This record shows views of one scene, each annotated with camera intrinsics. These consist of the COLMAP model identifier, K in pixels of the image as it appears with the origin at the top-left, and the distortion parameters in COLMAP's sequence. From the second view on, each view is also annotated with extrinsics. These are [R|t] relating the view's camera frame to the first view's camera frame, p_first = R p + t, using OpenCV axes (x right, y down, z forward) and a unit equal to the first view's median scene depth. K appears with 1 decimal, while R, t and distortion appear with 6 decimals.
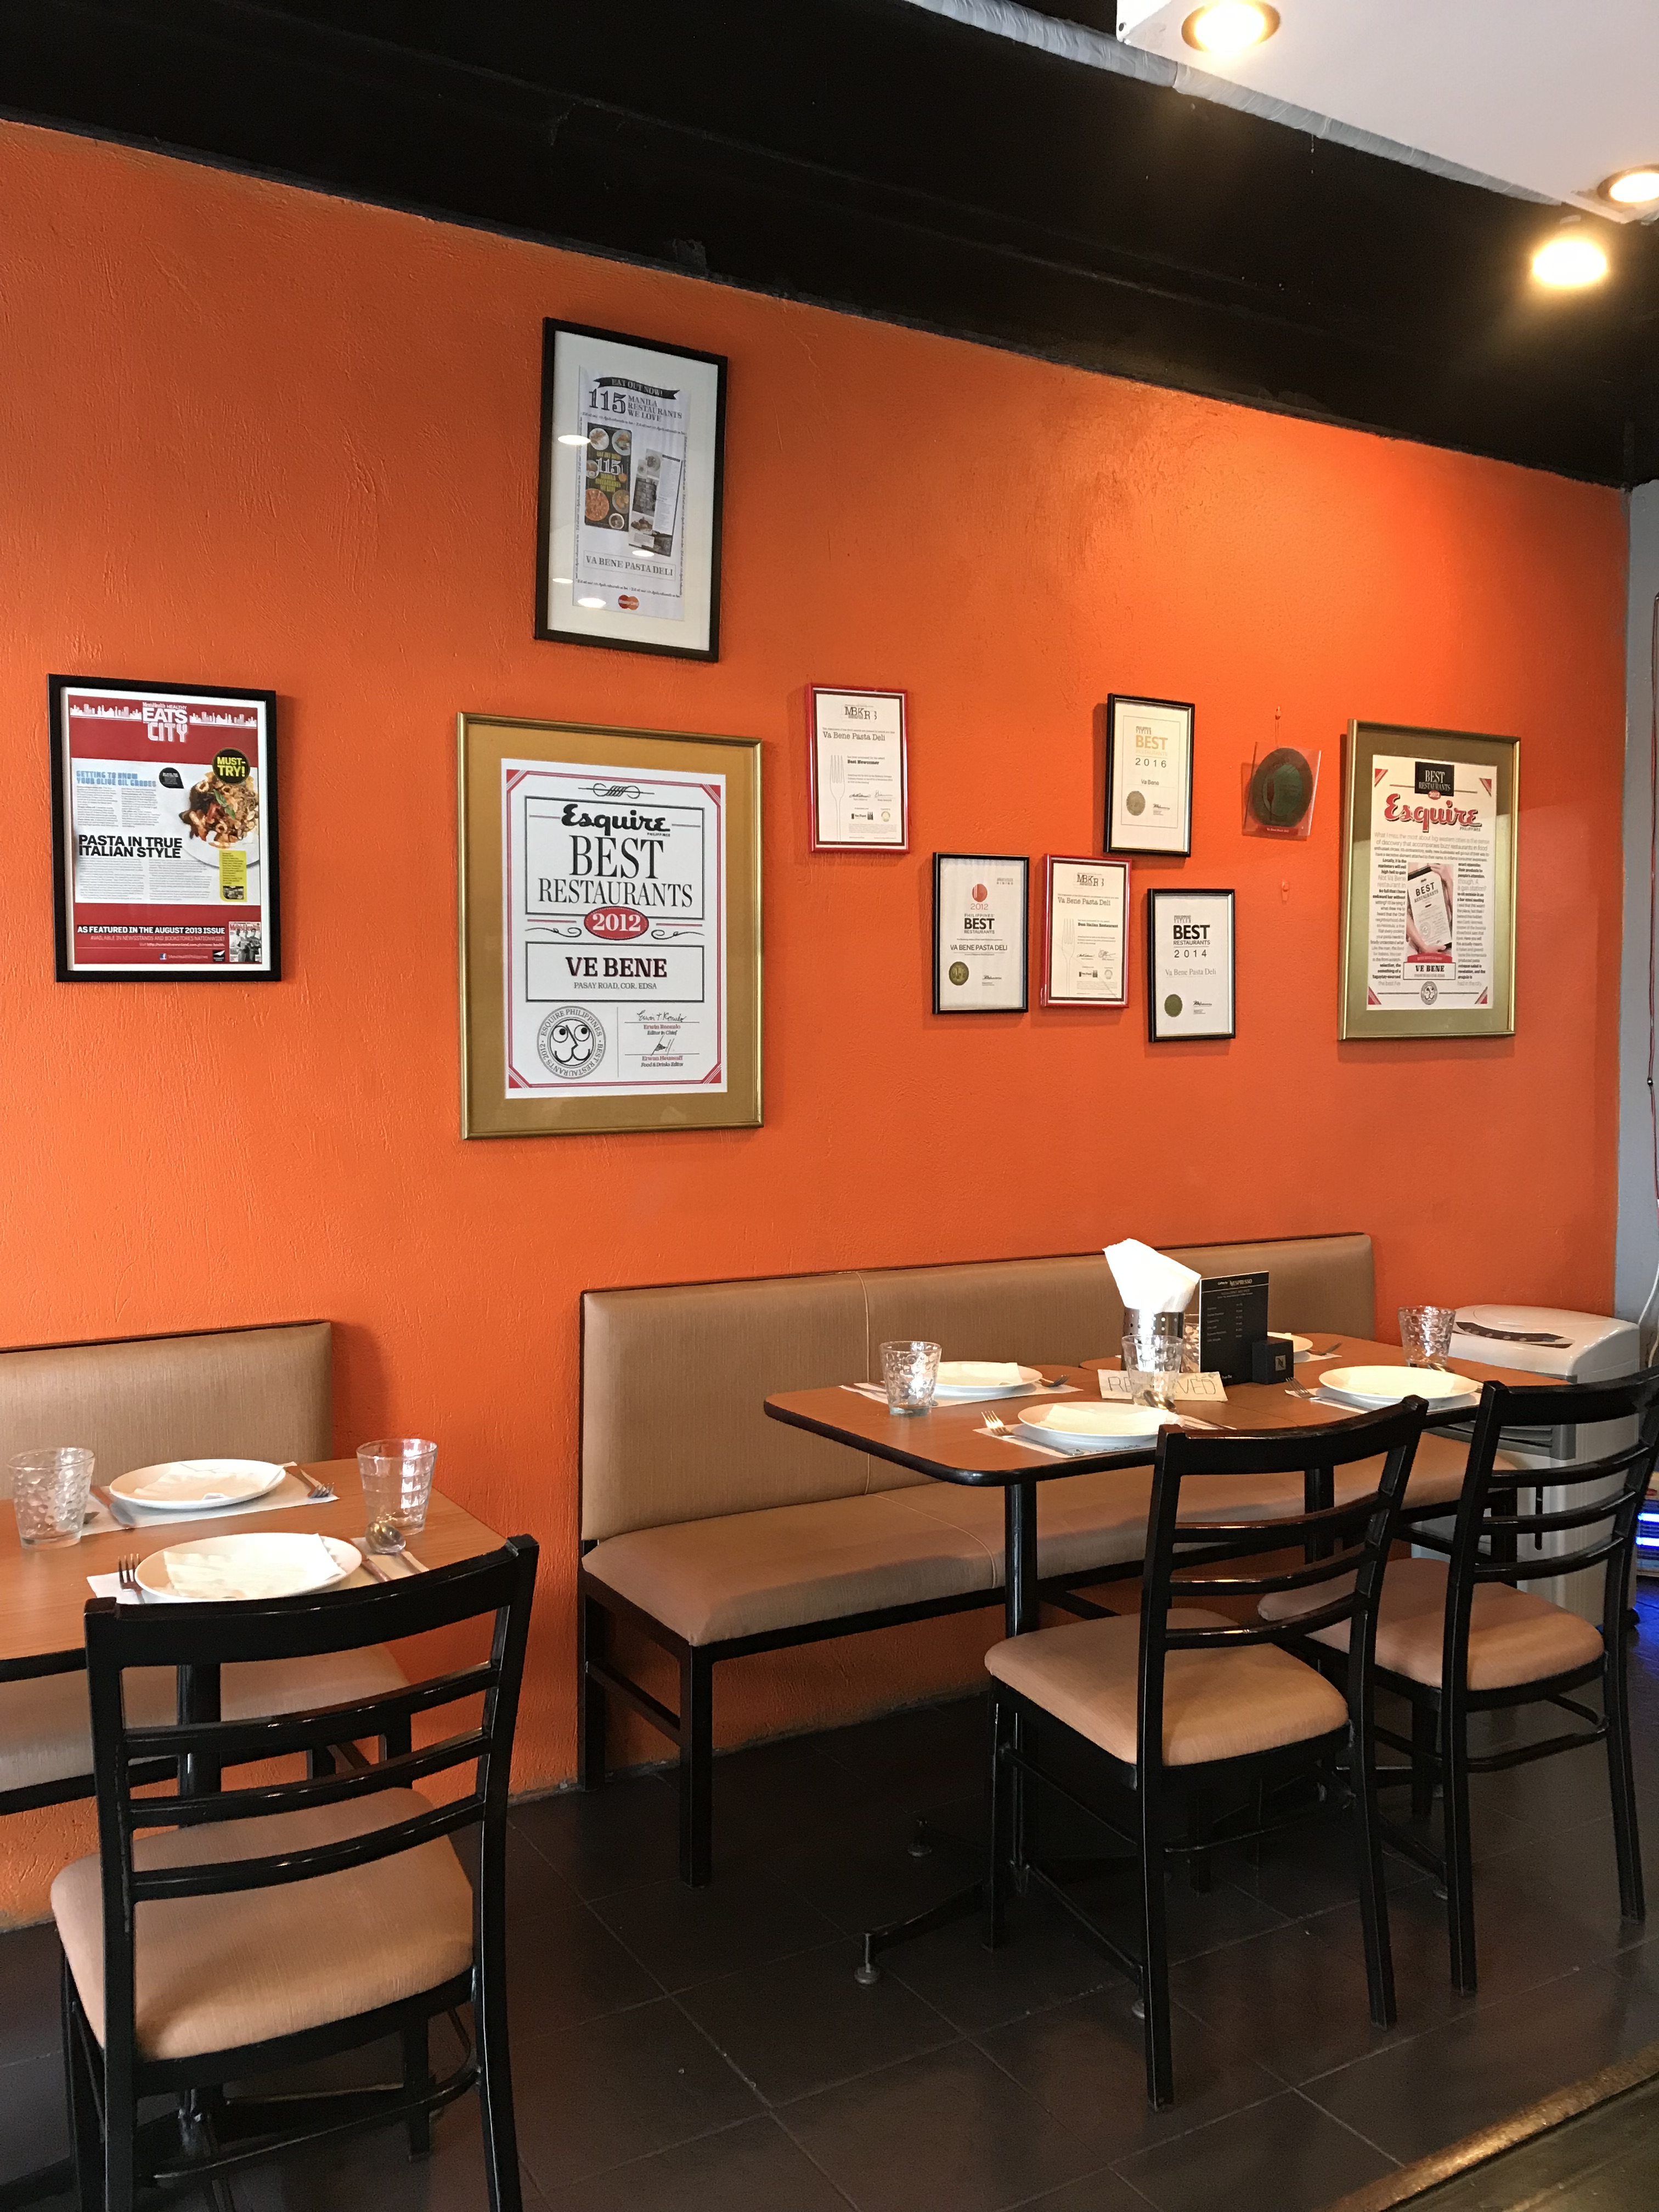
lens RADIAL K [[1783.4, 0, 821.0], [0, 1783.4, 1112.9], [0, 0, 1]] dist [0.030776, -0.060631]
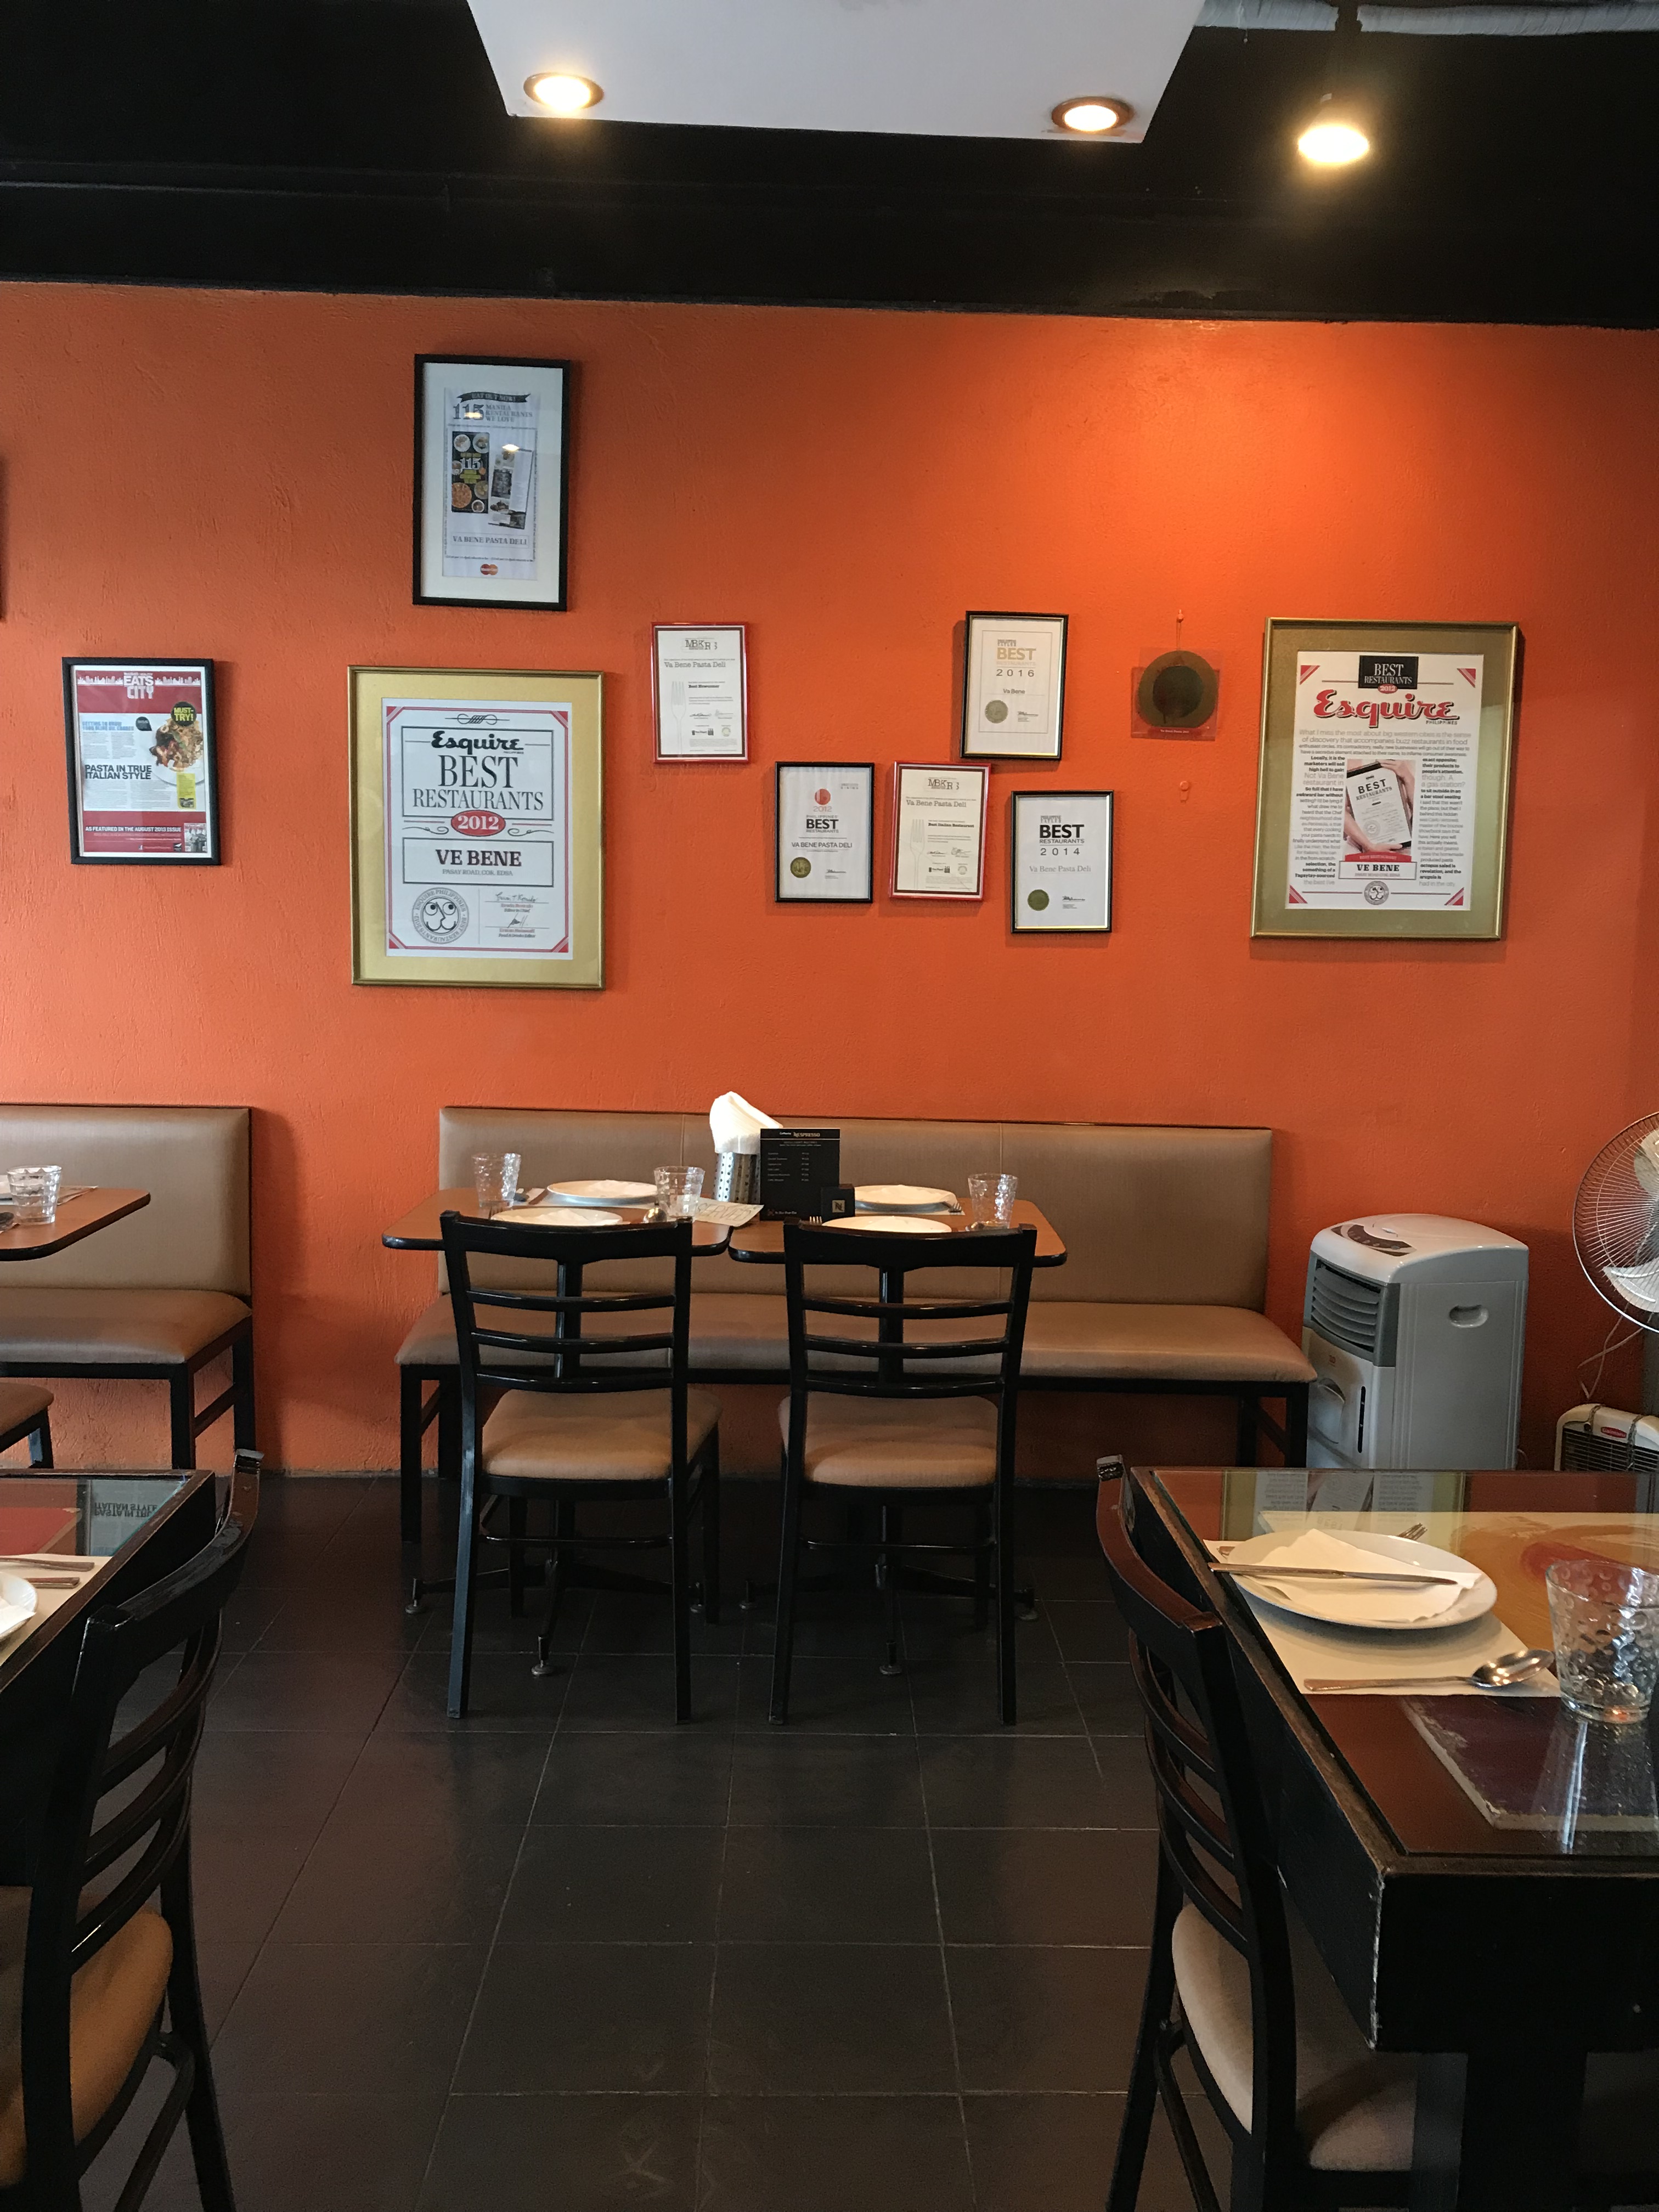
lens RADIAL K [[1783.4, 0, 836.6], [0, 1783.4, 1114.3], [0, 0, 1]] dist [0.030776, -0.060631]
pose [[0.872641, 0.077050, -0.482247, 0.742348], [-0.049177, 0.996320, 0.070196, -0.000658], [0.485881, -0.037541, 0.873219, -0.006980]]
